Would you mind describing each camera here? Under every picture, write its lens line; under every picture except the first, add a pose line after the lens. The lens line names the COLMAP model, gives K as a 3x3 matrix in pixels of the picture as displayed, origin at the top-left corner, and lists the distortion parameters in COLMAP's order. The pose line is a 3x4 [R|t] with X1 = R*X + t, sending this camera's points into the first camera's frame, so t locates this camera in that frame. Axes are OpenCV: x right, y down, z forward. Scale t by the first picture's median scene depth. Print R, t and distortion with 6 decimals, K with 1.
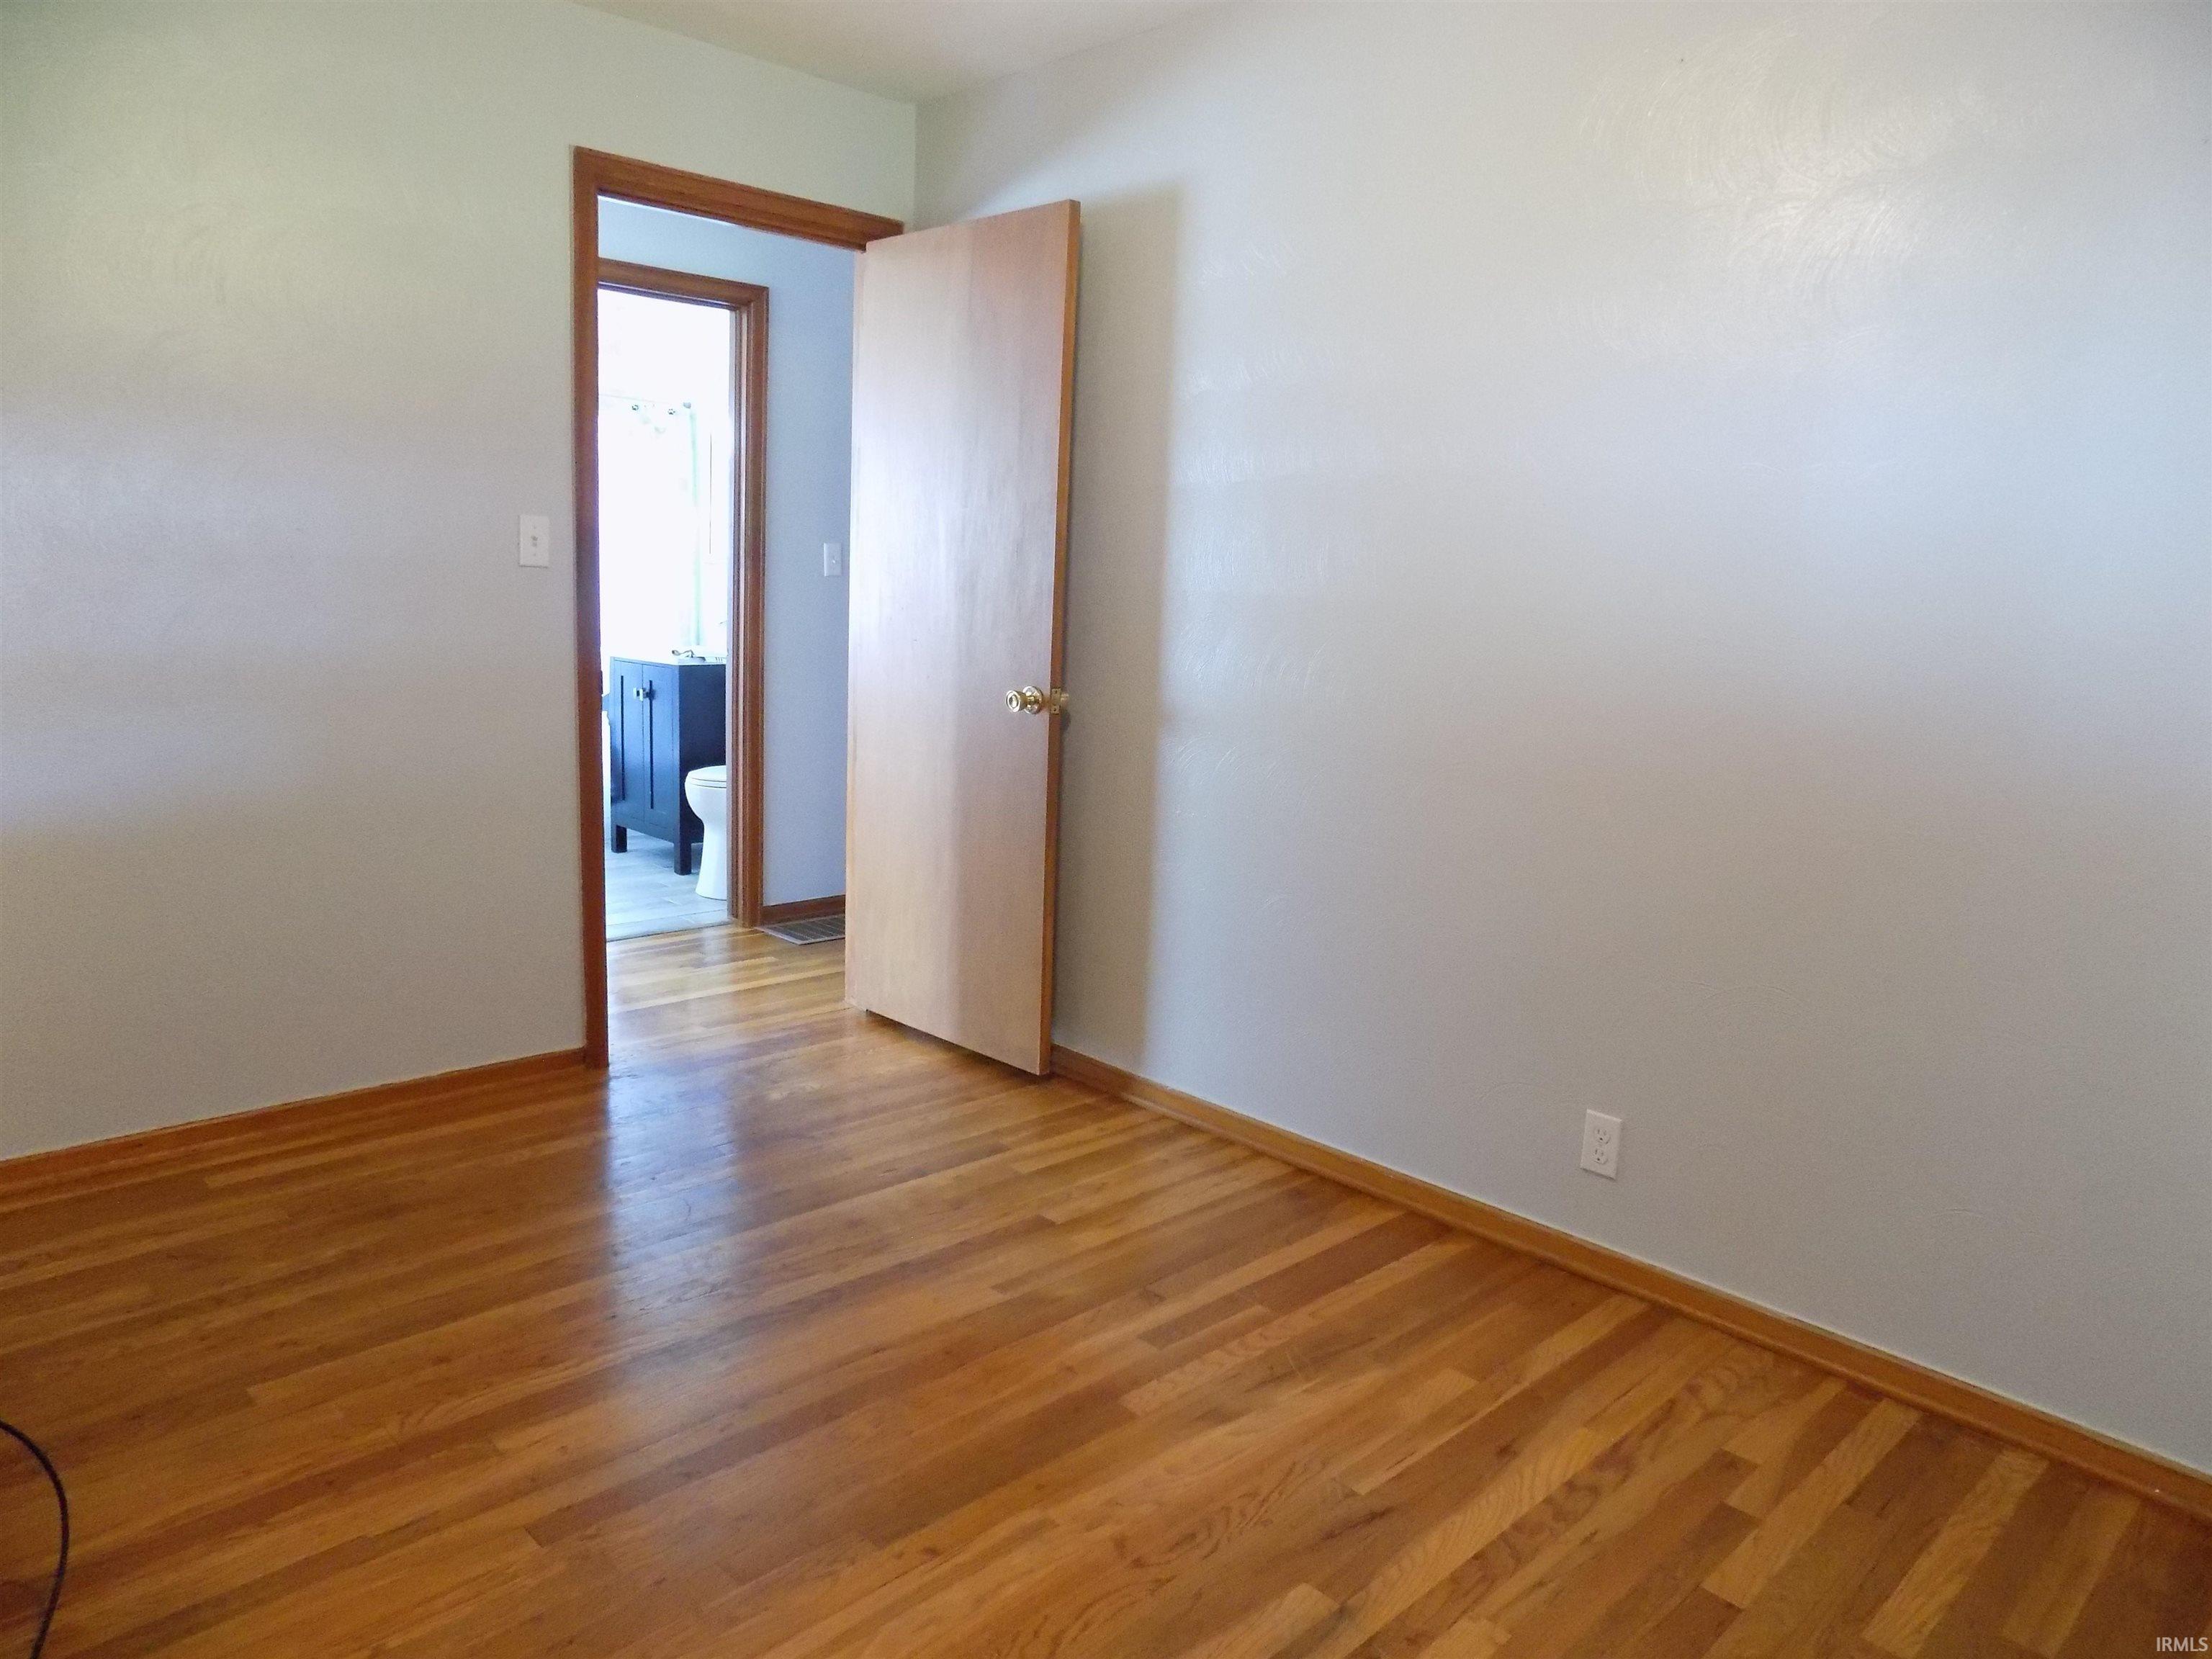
lens RADIAL K [[1487.4, 0, 1108.3], [0, 1487.4, 814.1], [0, 0, 1]] dist [-0.080401, 0.085172]
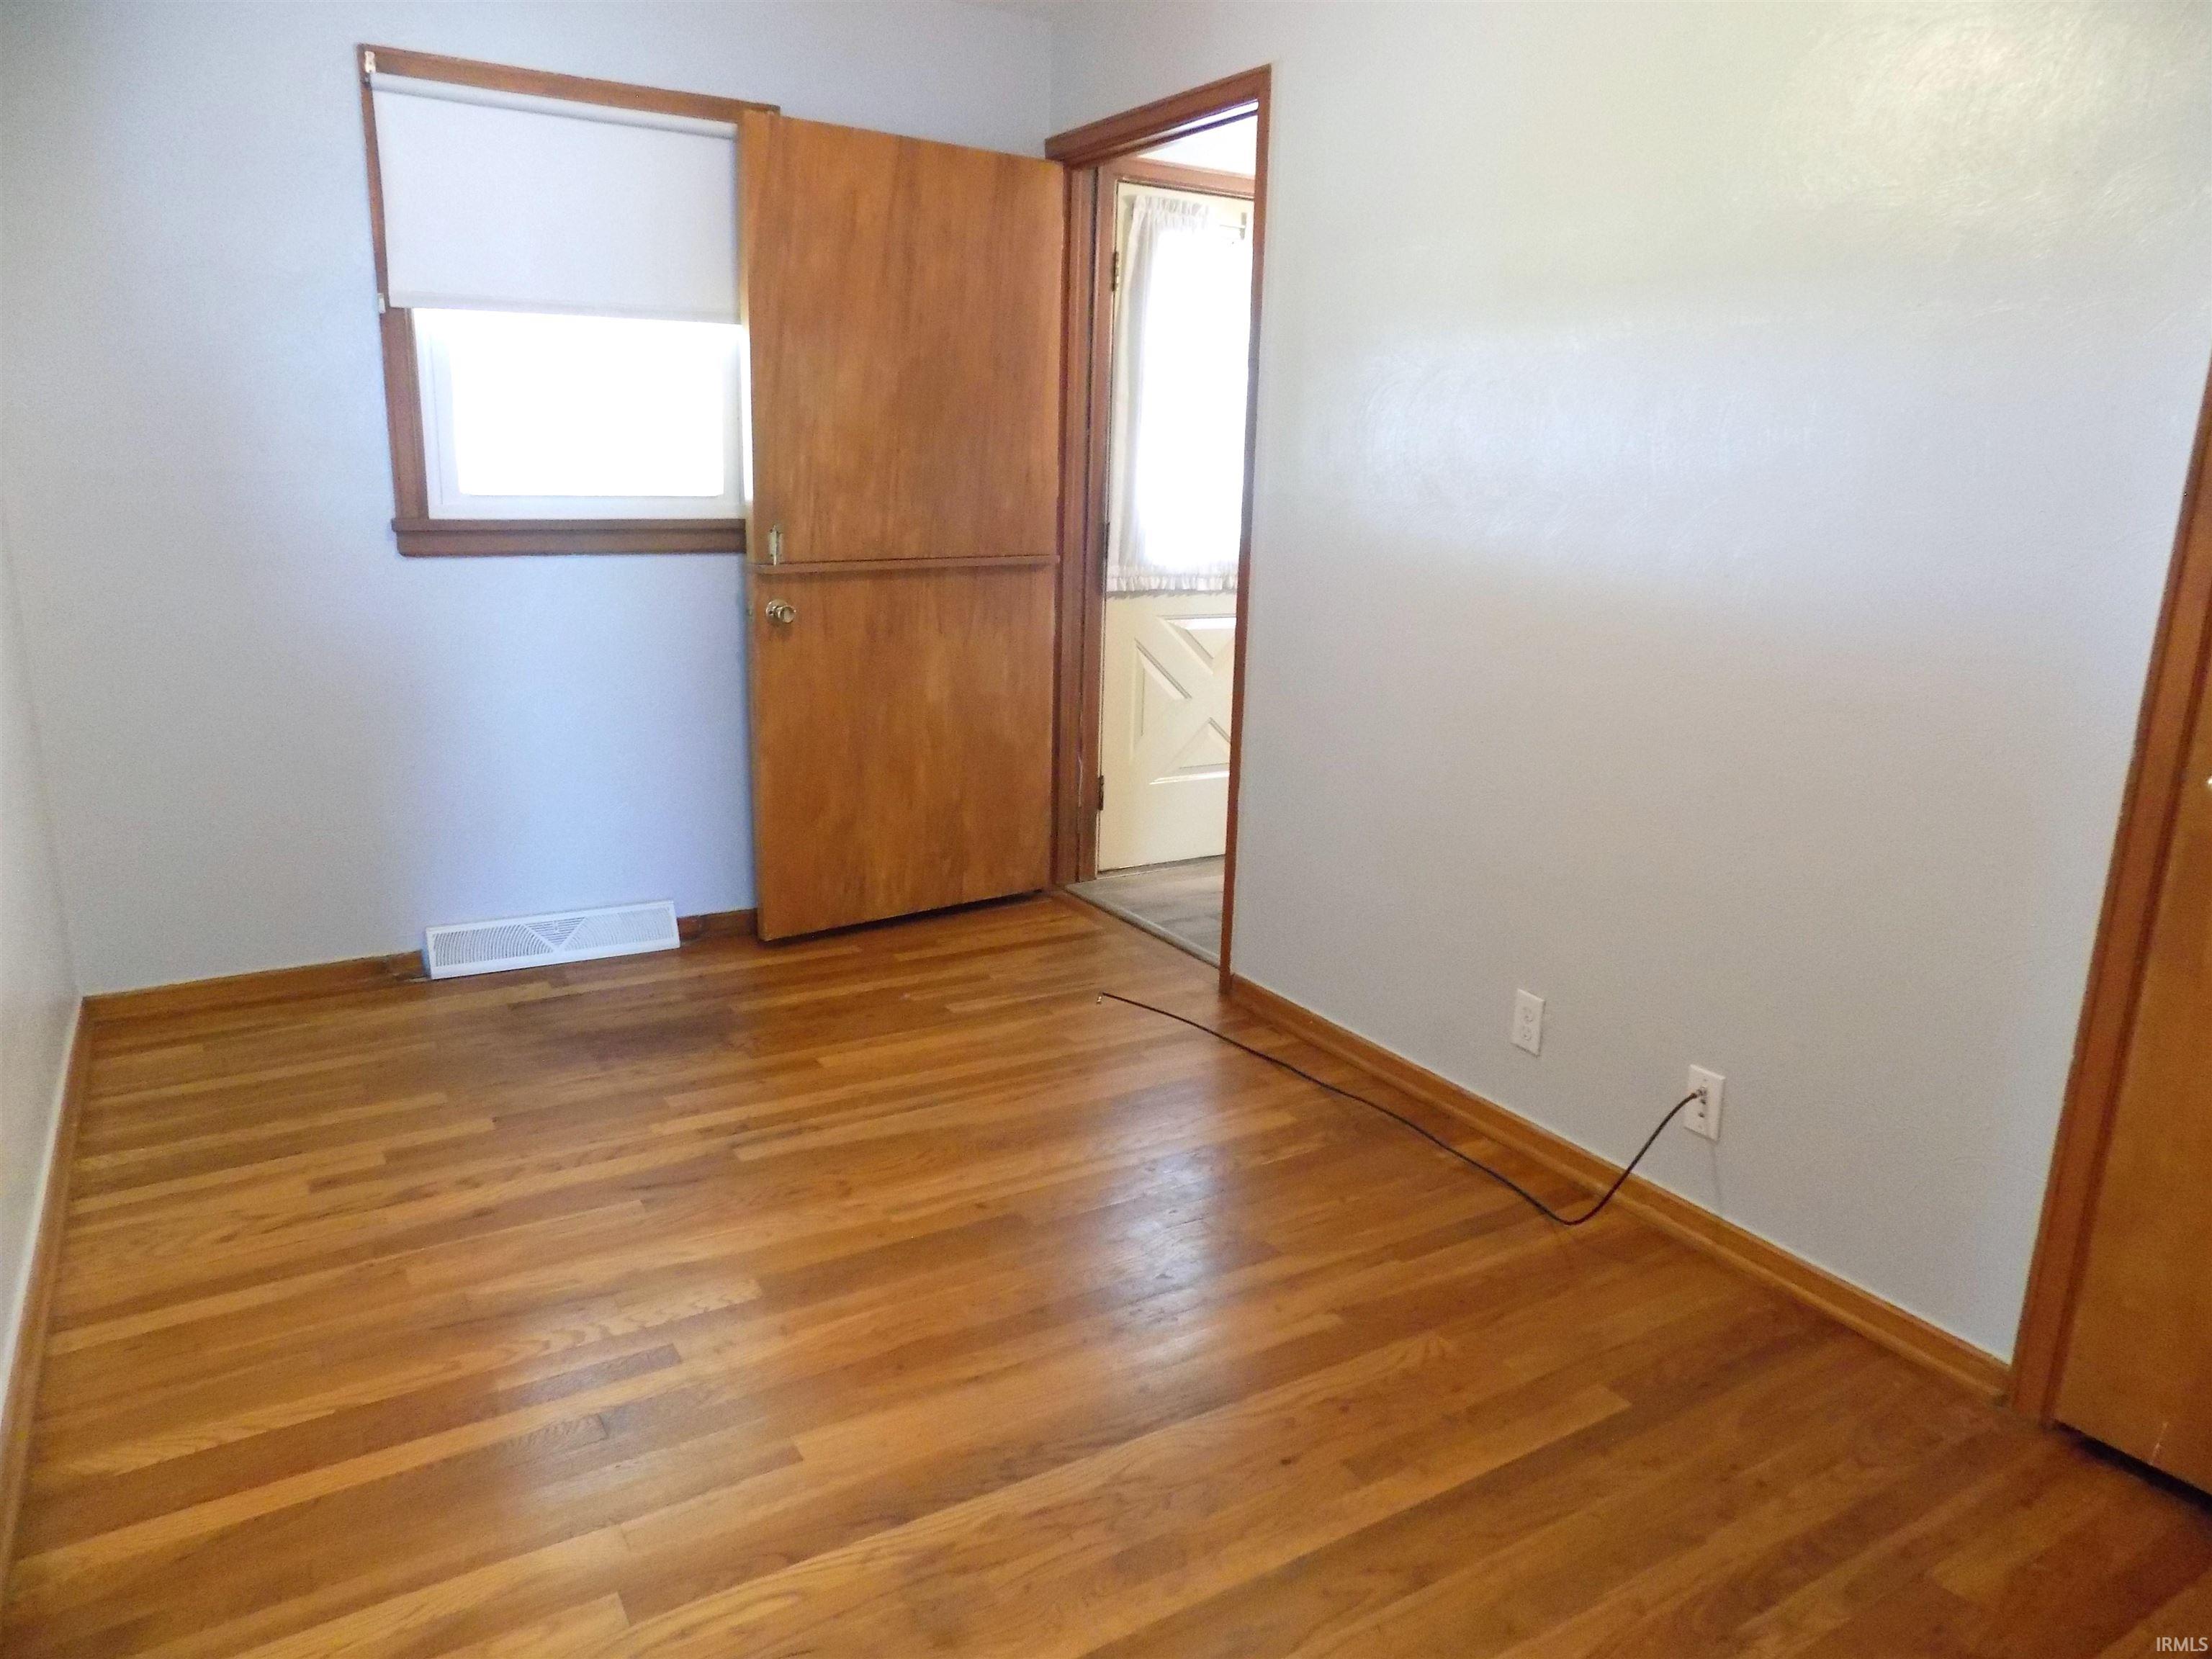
lens RADIAL K [[1487.4, 0, 1108.3], [0, 1487.4, 814.1], [0, 0, 1]] dist [-0.080401, 0.085172]
pose [[-0.973540, -0.114807, 0.197582, -0.392680], [-0.028572, 0.919002, 0.393215, -0.317376], [-0.226723, 0.377166, -0.897966, 1.748322]]
